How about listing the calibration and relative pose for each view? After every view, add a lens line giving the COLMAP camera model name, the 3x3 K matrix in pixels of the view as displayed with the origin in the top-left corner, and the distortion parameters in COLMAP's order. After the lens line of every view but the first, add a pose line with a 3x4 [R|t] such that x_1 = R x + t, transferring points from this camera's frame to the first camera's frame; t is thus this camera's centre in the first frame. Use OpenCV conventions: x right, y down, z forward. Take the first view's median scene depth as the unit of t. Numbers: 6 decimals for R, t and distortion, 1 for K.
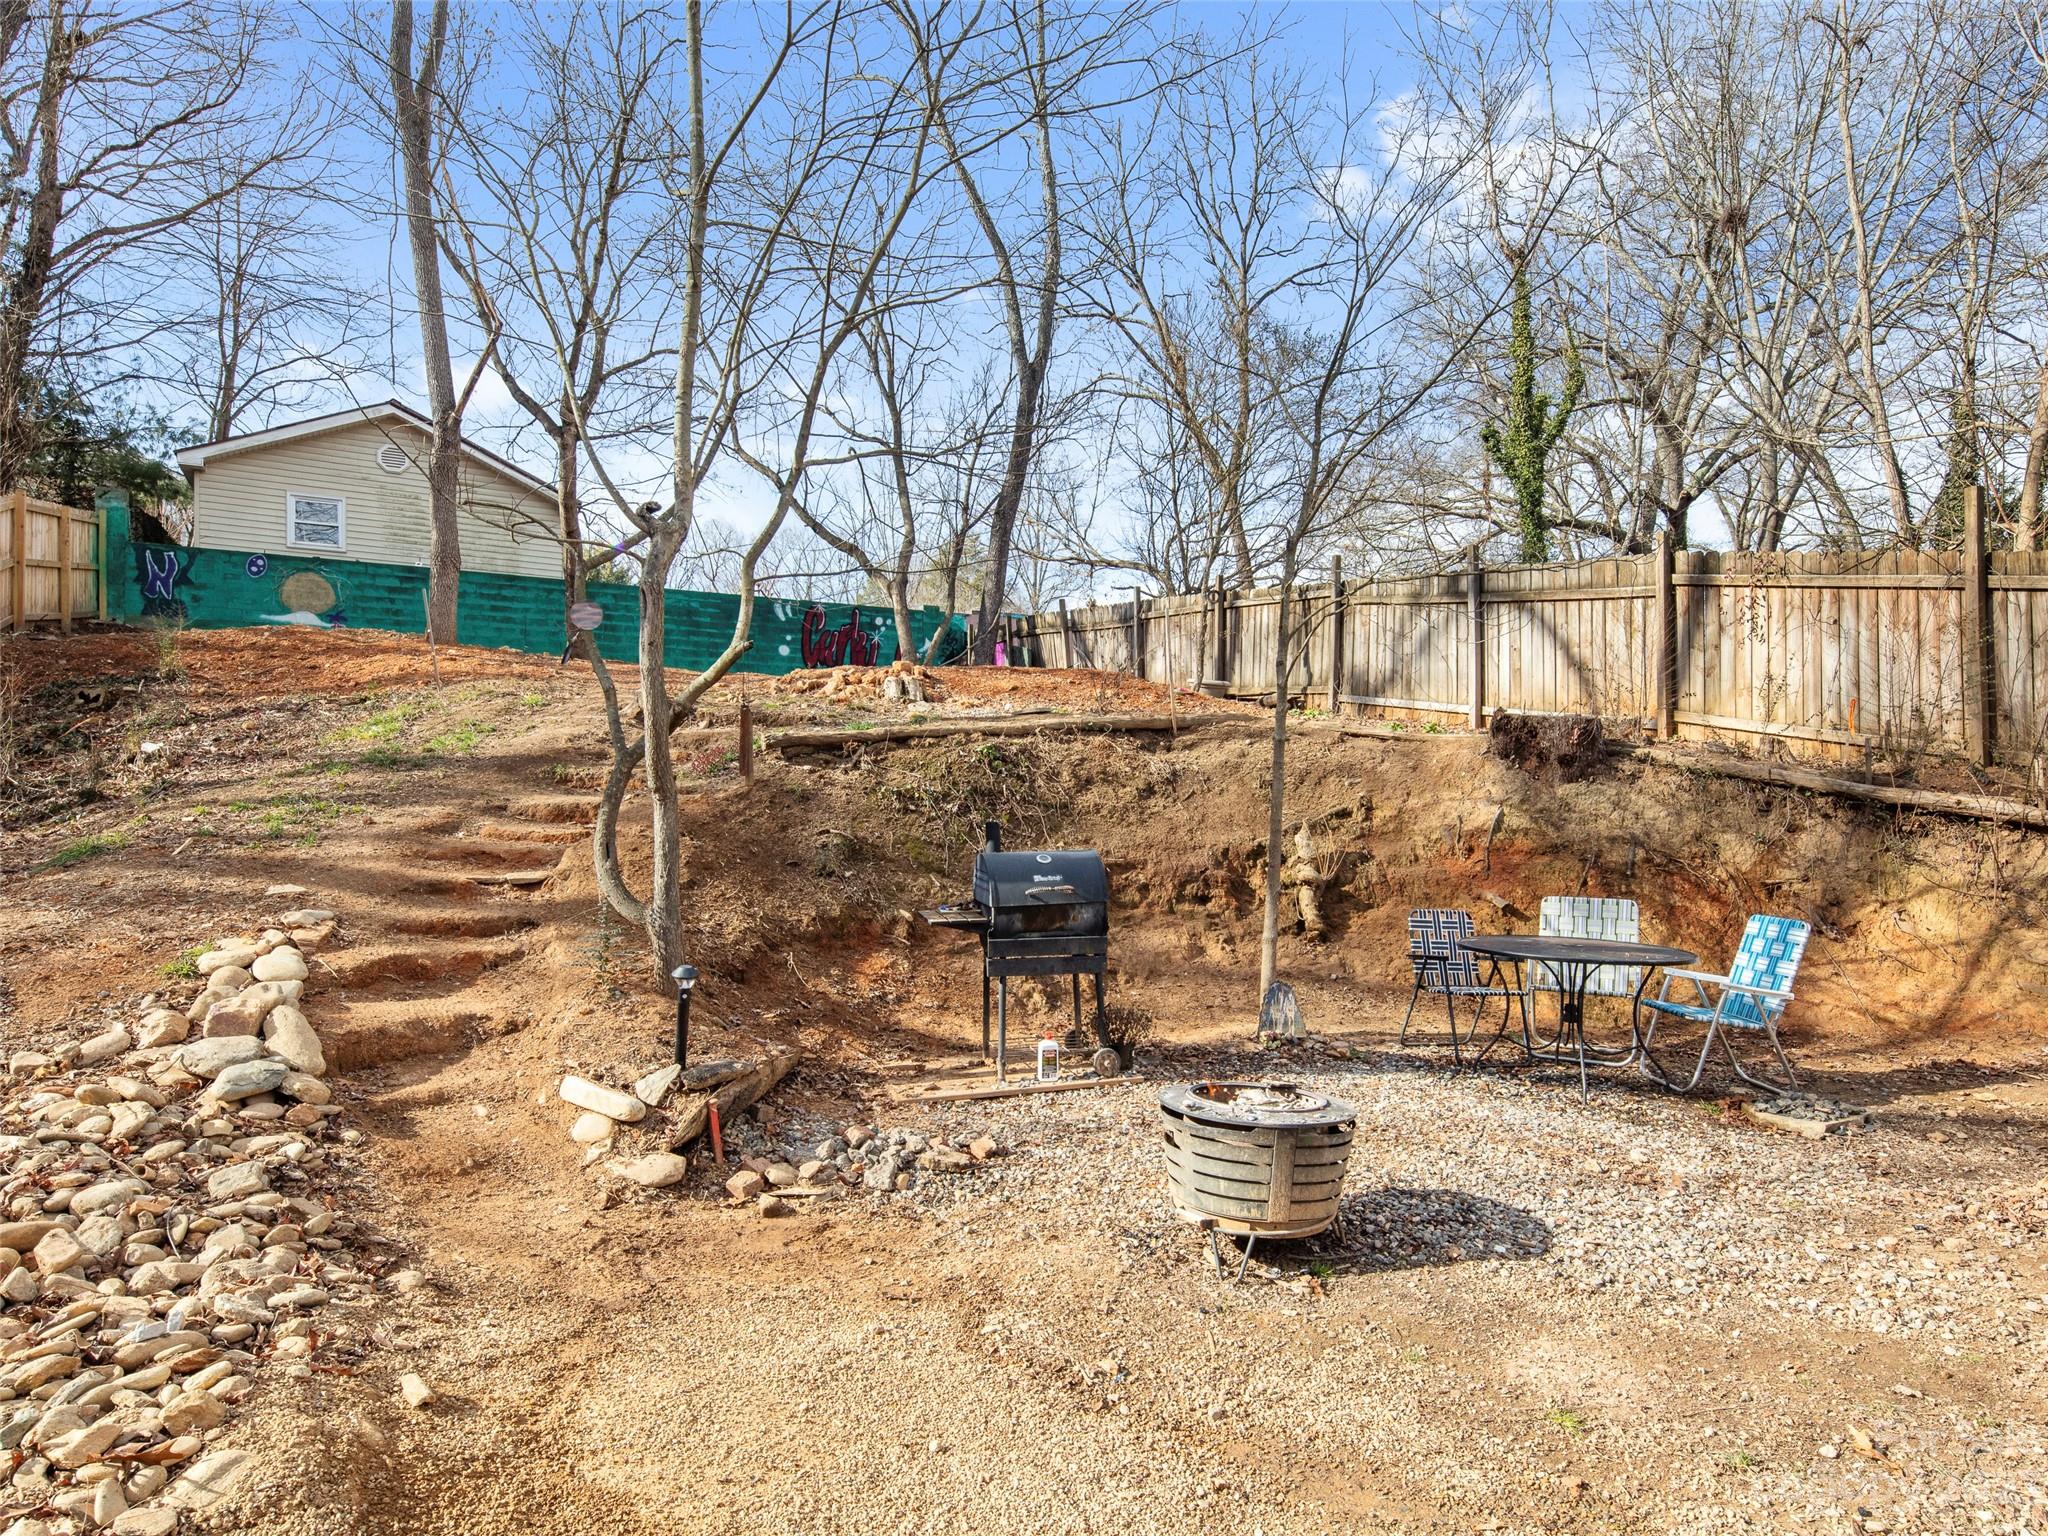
lens RADIAL K [[1110.3, 0, 1031.3], [0, 1110.3, 740.0], [0, 0, 1]] dist [0.000706, 0.000363]
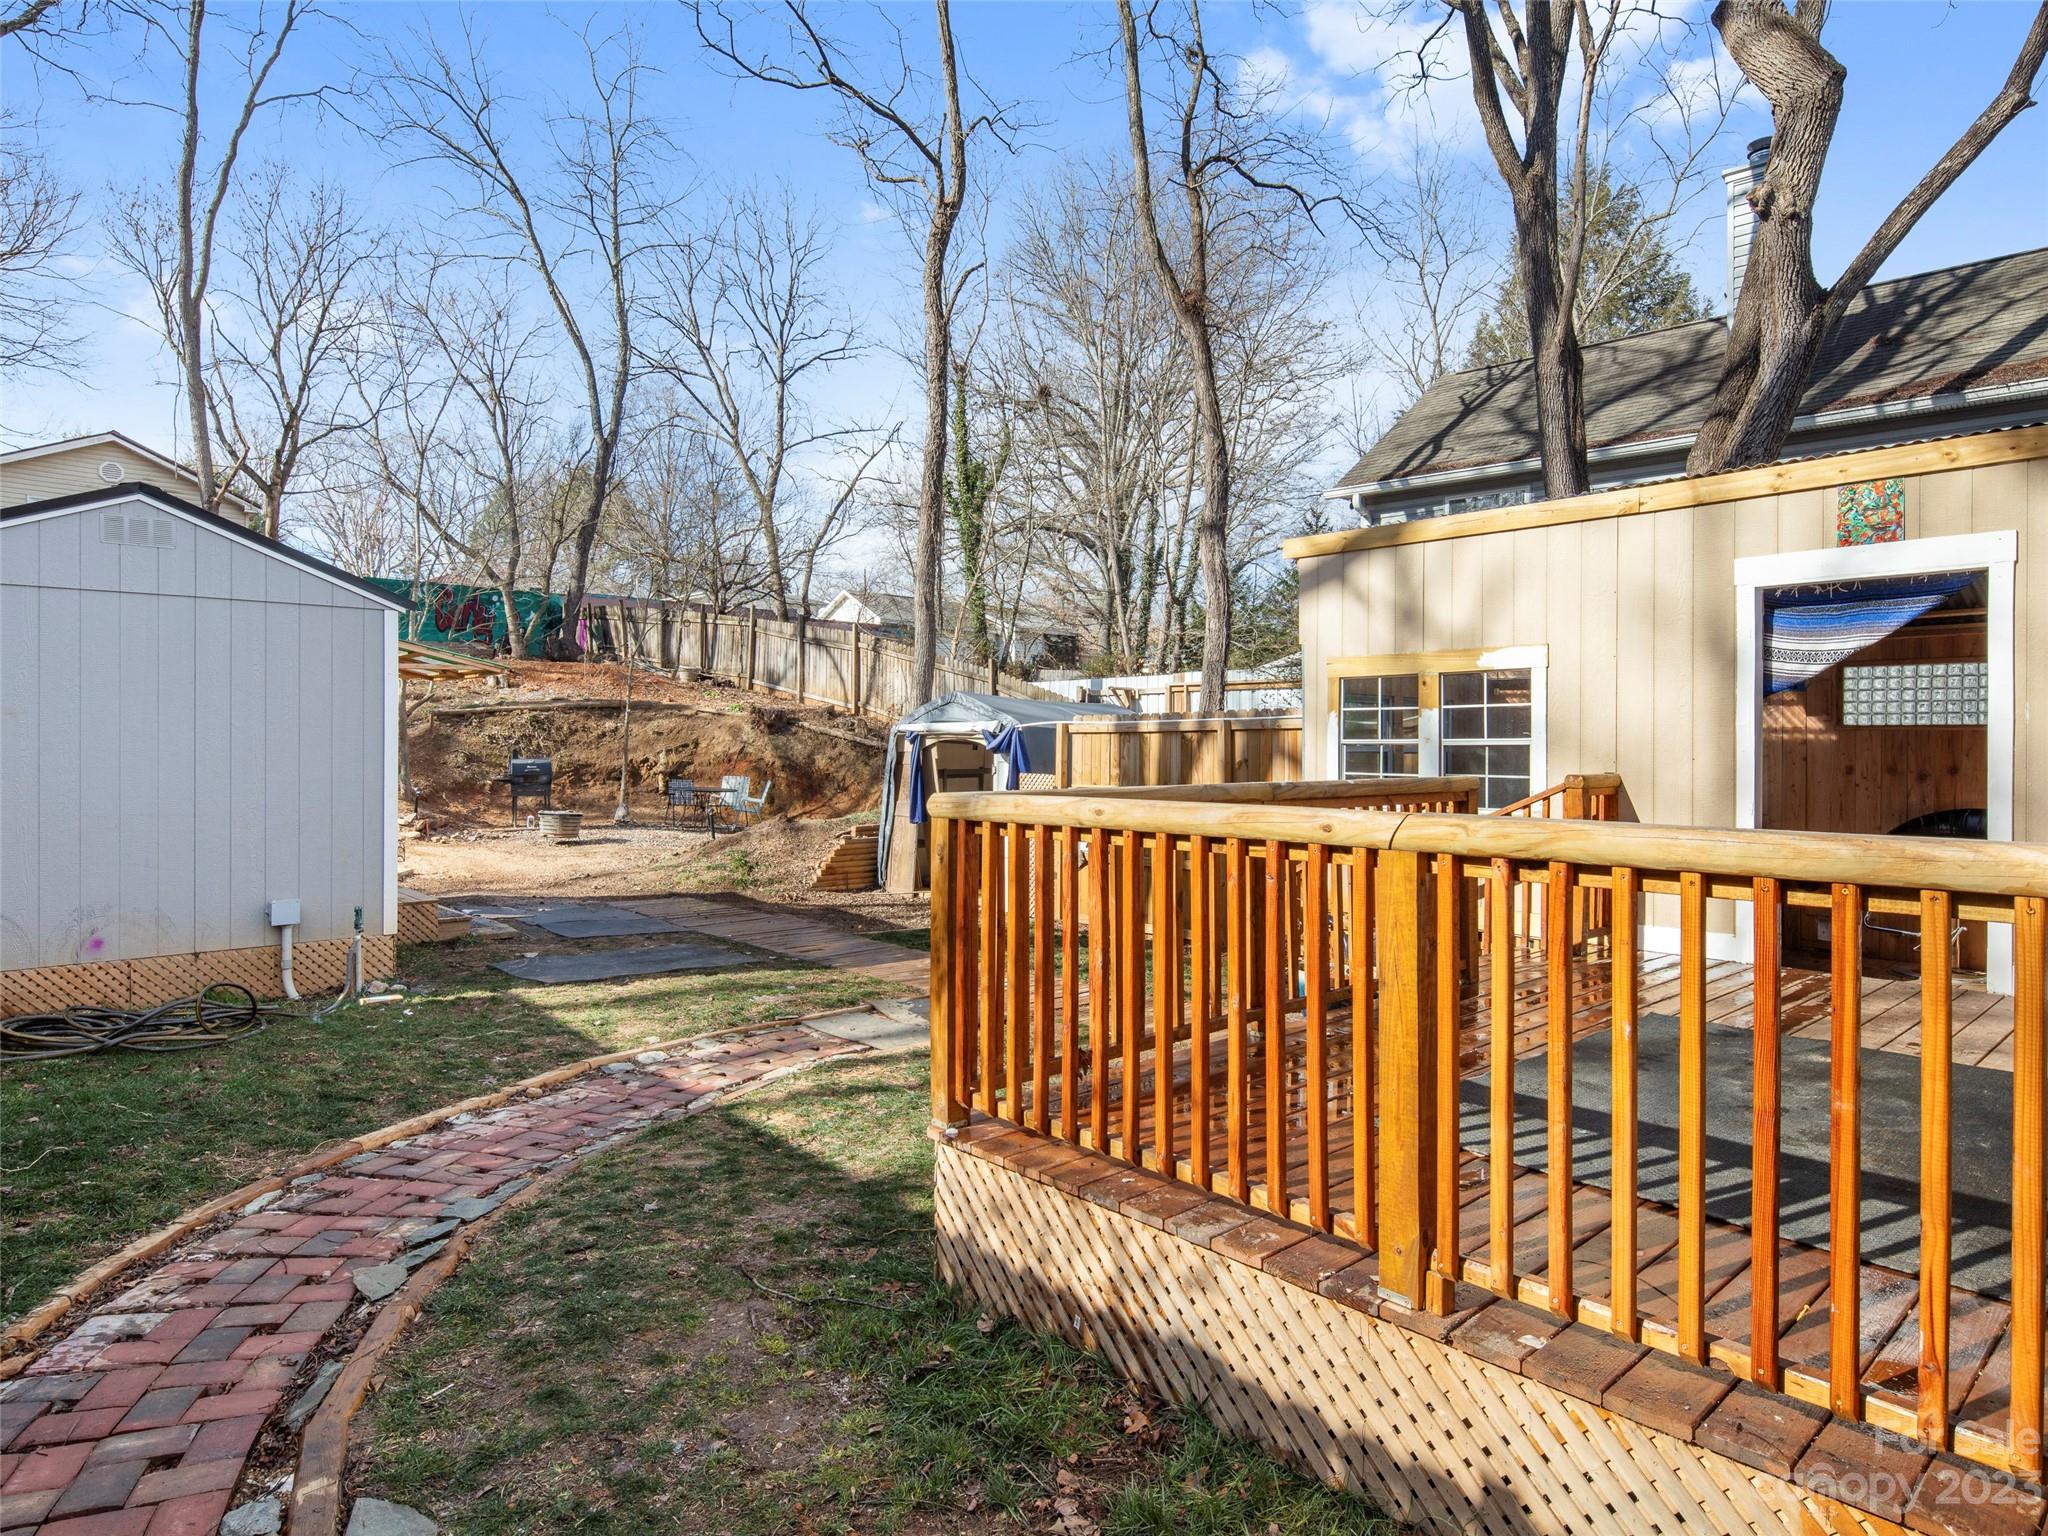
lens RADIAL K [[1110.3, 0, 1031.3], [0, 1110.3, 740.0], [0, 0, 1]] dist [0.000706, 0.000363]
pose [[0.956701, 0.015120, 0.290679, 0.300027], [-0.040281, 0.995918, 0.080774, -0.180465], [-0.288271, -0.088986, 0.953405, -1.616973]]
